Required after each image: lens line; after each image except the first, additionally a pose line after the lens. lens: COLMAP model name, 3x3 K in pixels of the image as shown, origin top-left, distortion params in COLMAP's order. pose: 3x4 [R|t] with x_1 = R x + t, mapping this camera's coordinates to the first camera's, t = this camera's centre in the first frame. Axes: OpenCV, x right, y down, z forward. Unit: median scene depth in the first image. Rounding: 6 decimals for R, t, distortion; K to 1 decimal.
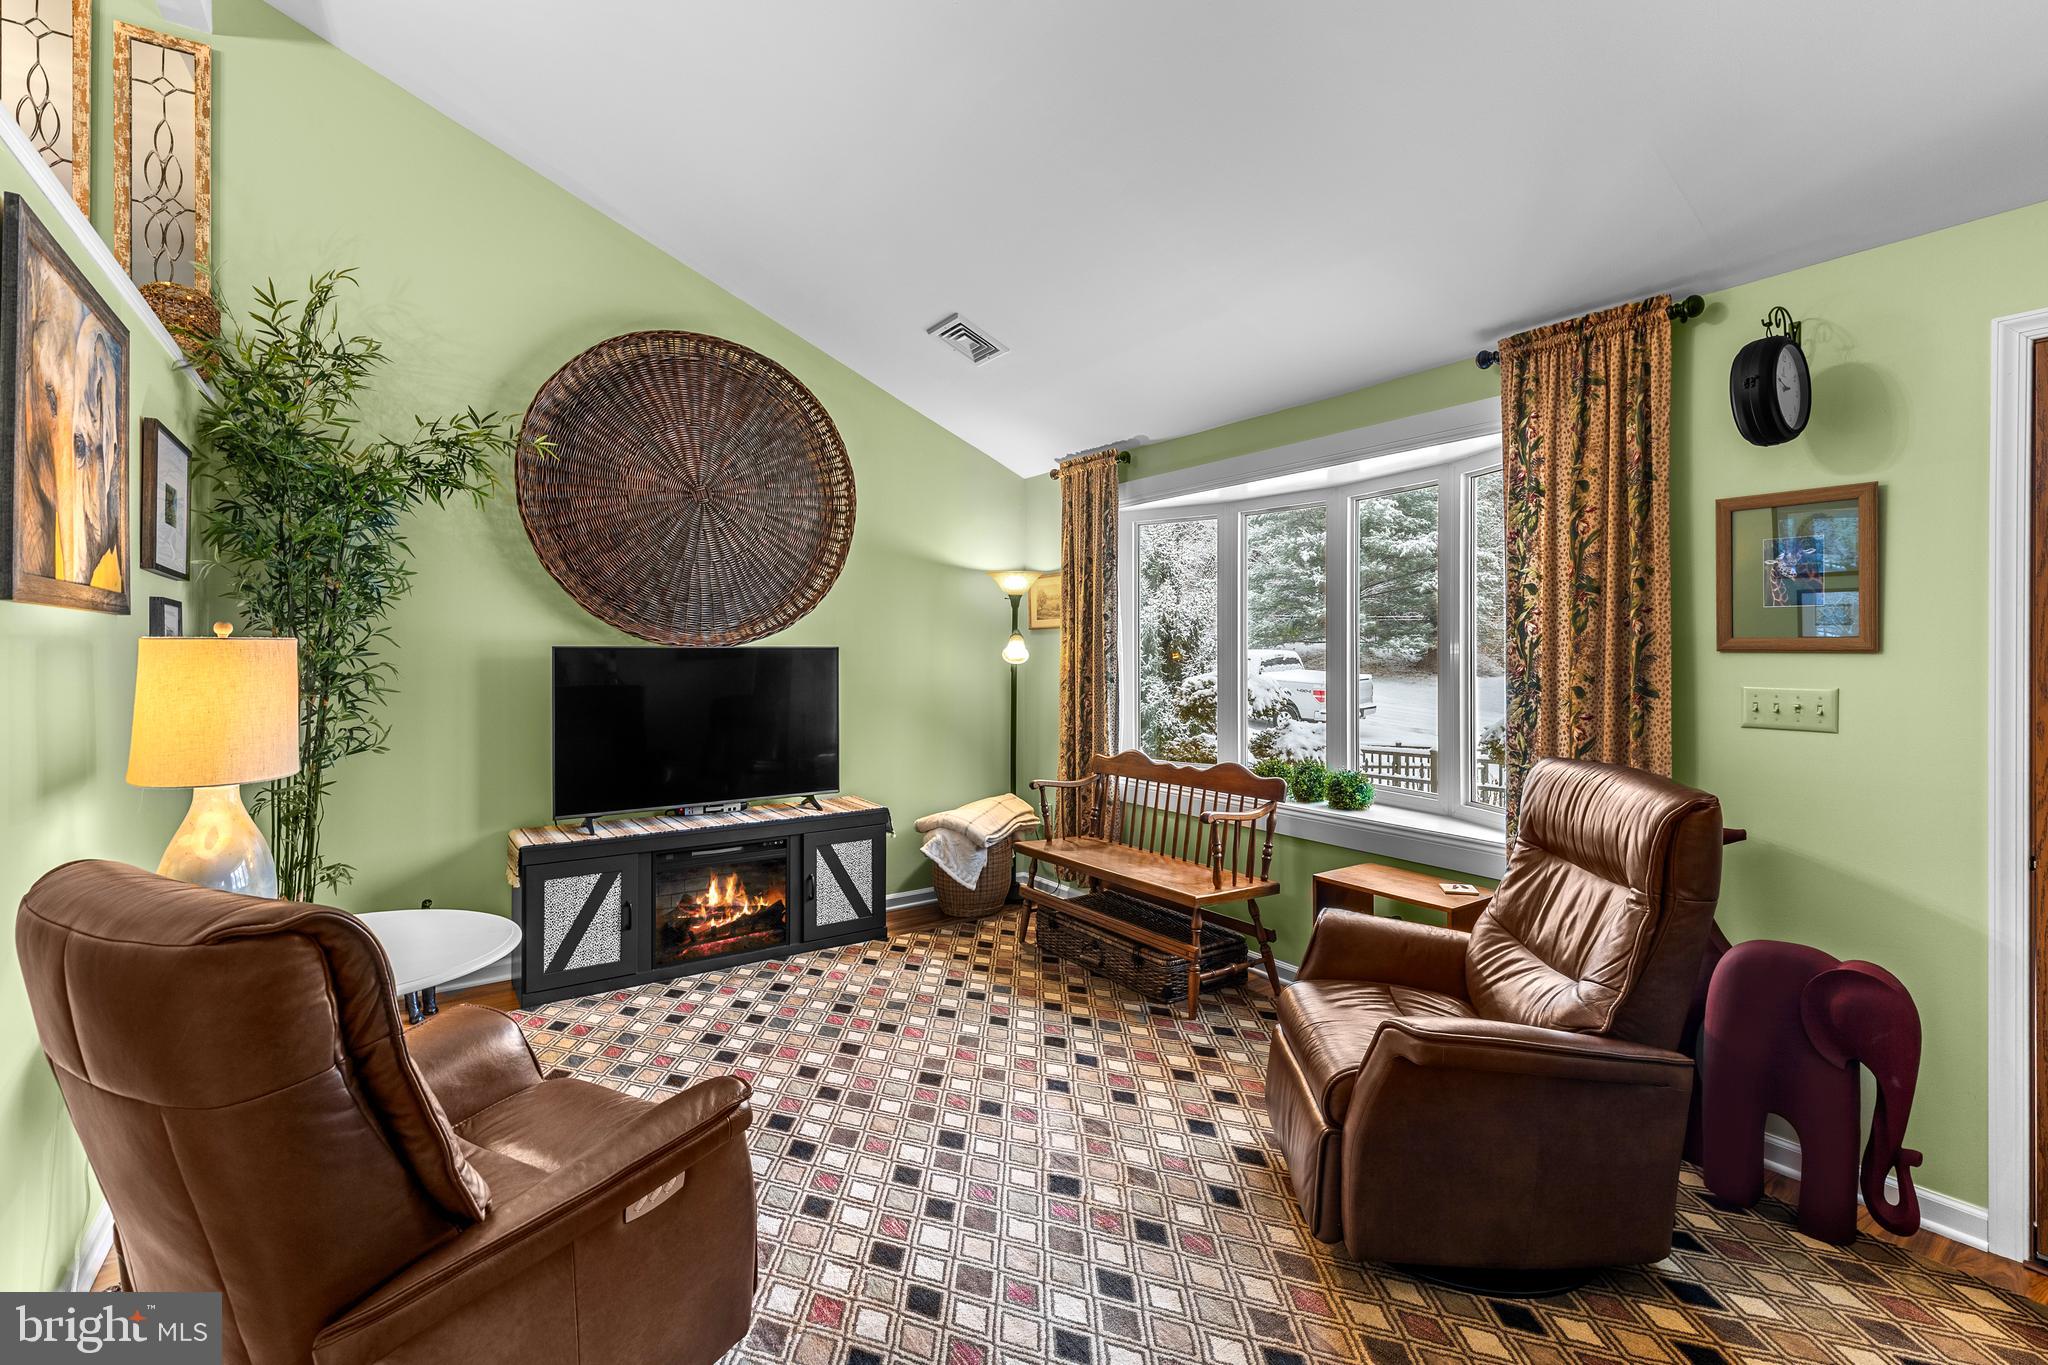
lens RADIAL K [[938.9, 0, 1057.4], [0, 938.9, 653.7], [0, 0, 1]] dist [0.004875, 0.000342]
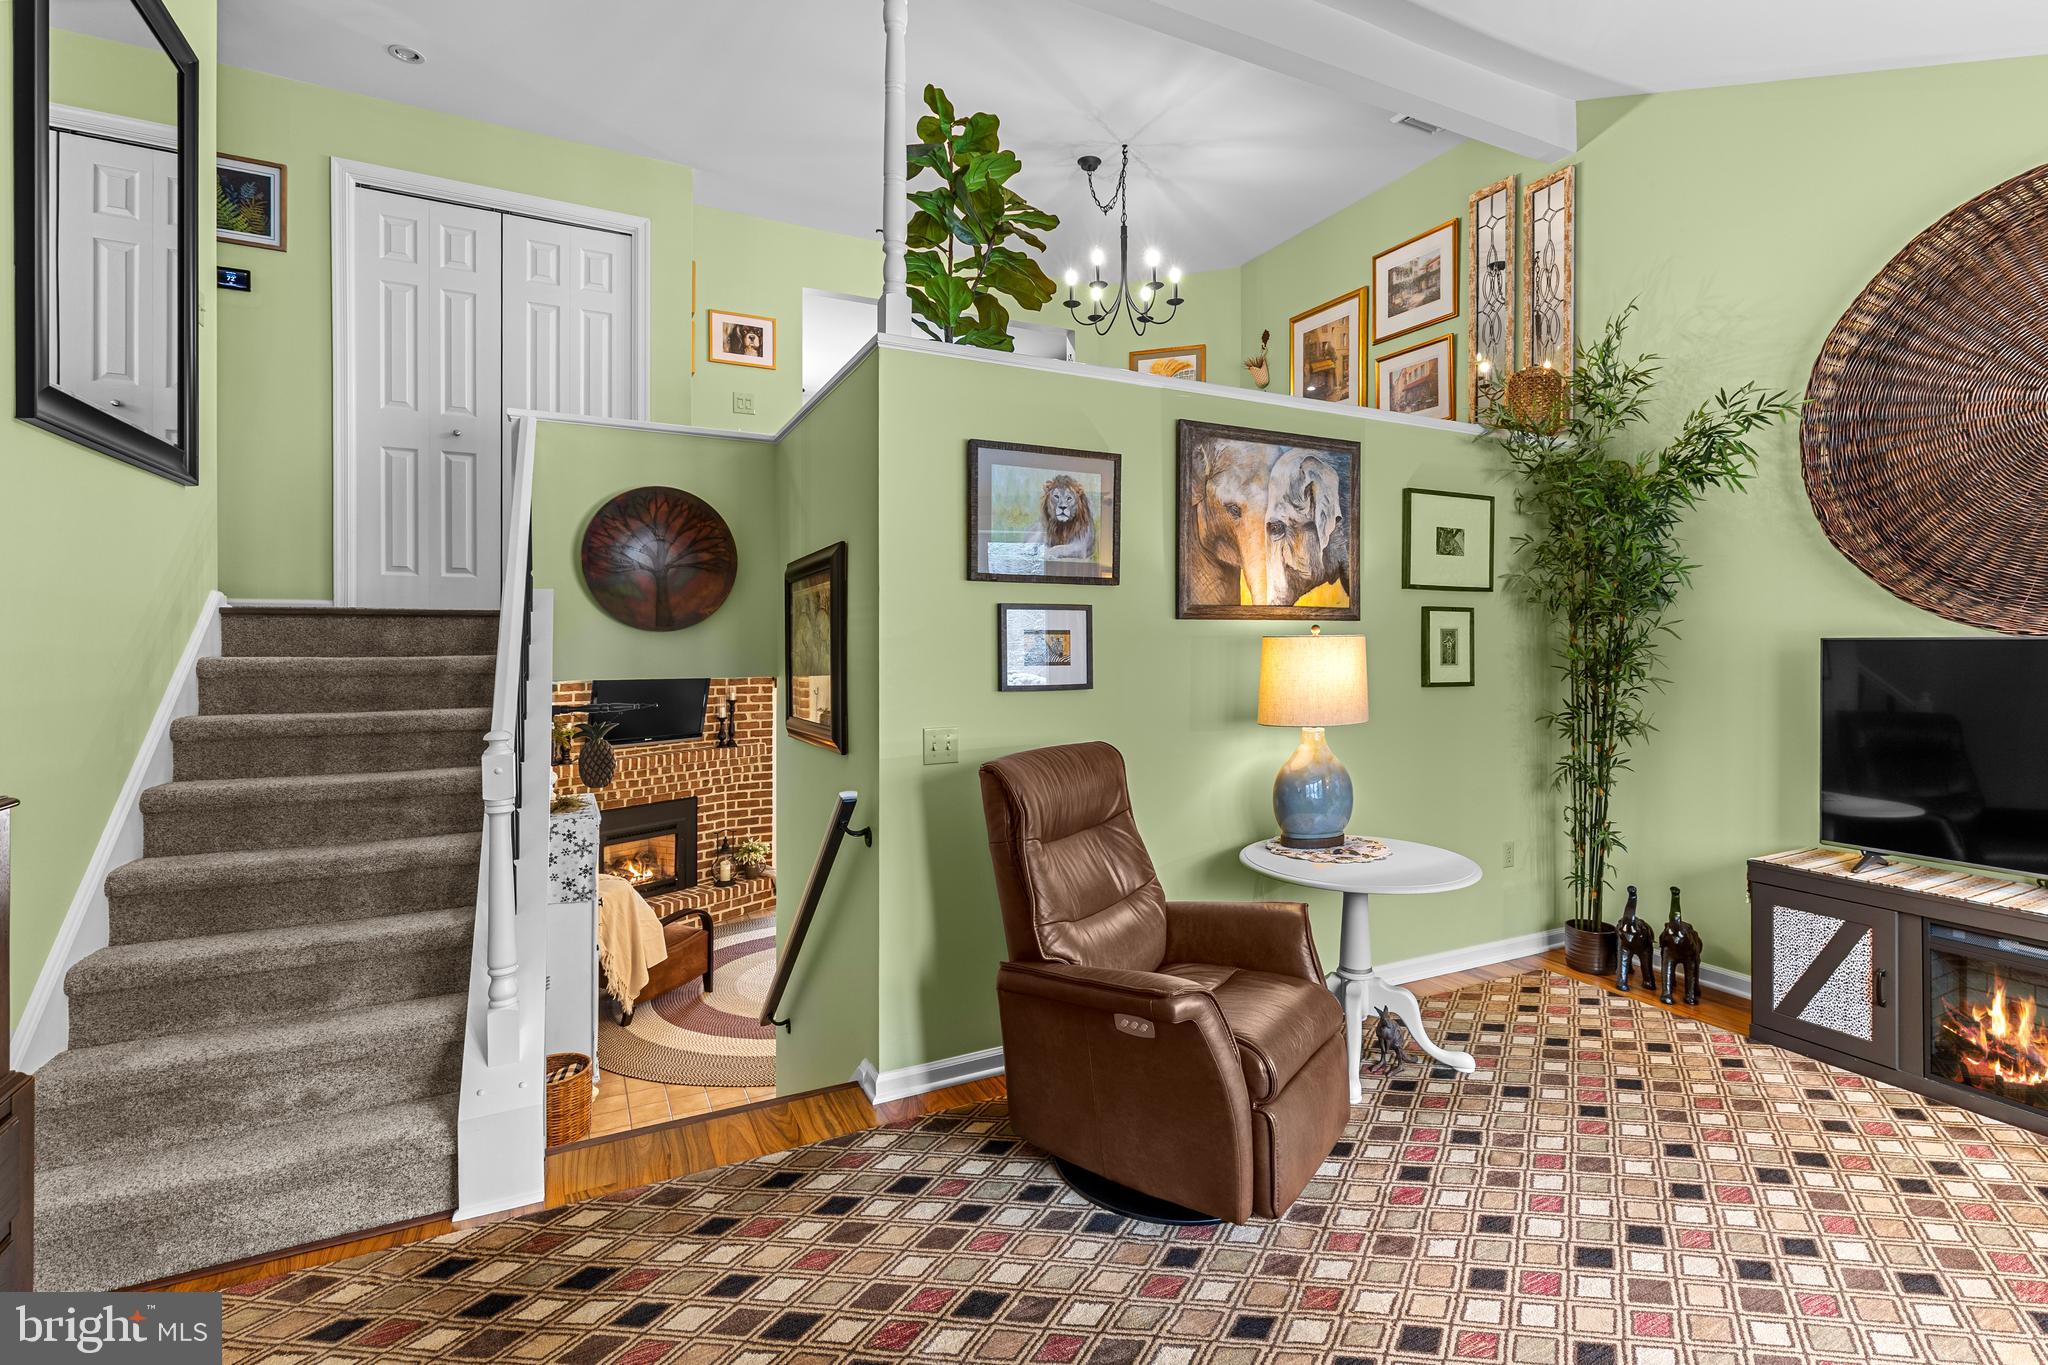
lens RADIAL K [[938.9, 0, 1033.7], [0, 938.9, 640.2], [0, 0, 1]] dist [0.004875, 0.000342]
pose [[-0.147950, 0.001073, -0.988994, 0.547419], [-0.001287, 0.999998, 0.001278, -0.007727], [0.988994, 0.001462, -0.147948, 0.573361]]
